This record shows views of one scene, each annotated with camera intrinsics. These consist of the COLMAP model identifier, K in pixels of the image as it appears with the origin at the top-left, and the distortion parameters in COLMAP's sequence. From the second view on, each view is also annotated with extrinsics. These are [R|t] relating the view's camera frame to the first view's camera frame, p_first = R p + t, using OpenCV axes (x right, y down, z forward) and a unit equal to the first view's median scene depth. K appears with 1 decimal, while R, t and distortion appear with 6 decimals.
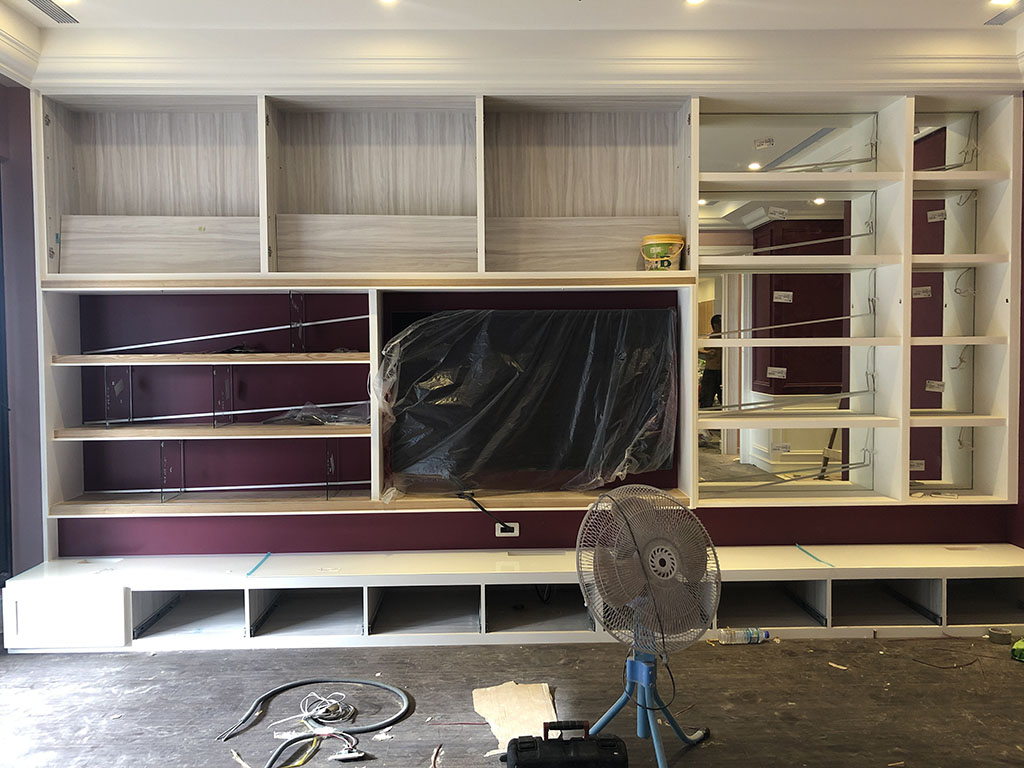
lens RADIAL K [[832.2, 0, 512.0], [0, 832.2, 384.0], [0, 0, 1]] dist [0.055974, -0.077741]
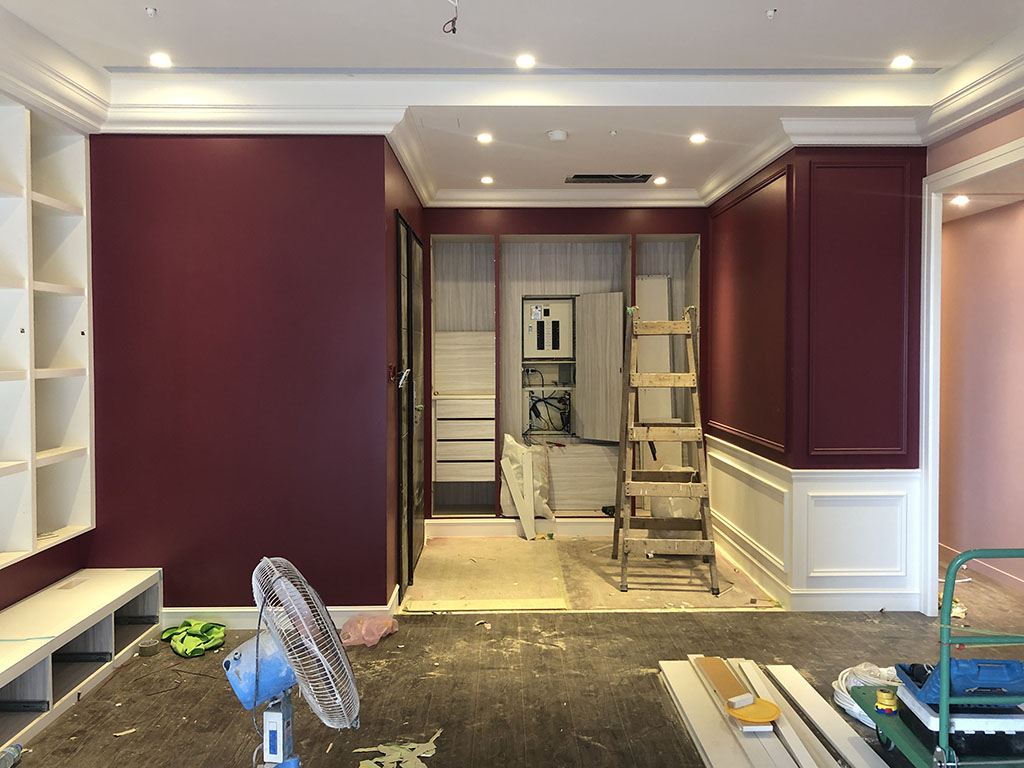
lens RADIAL K [[839.6, 0, 512.0], [0, 839.6, 384.0], [0, 0, 1]] dist [0.007859, 0.009576]
pose [[0.008429, -0.030738, 0.999492, -0.418651], [0.049384, 0.998321, 0.030285, -0.040809], [-0.998744, 0.049103, 0.009933, 0.446629]]
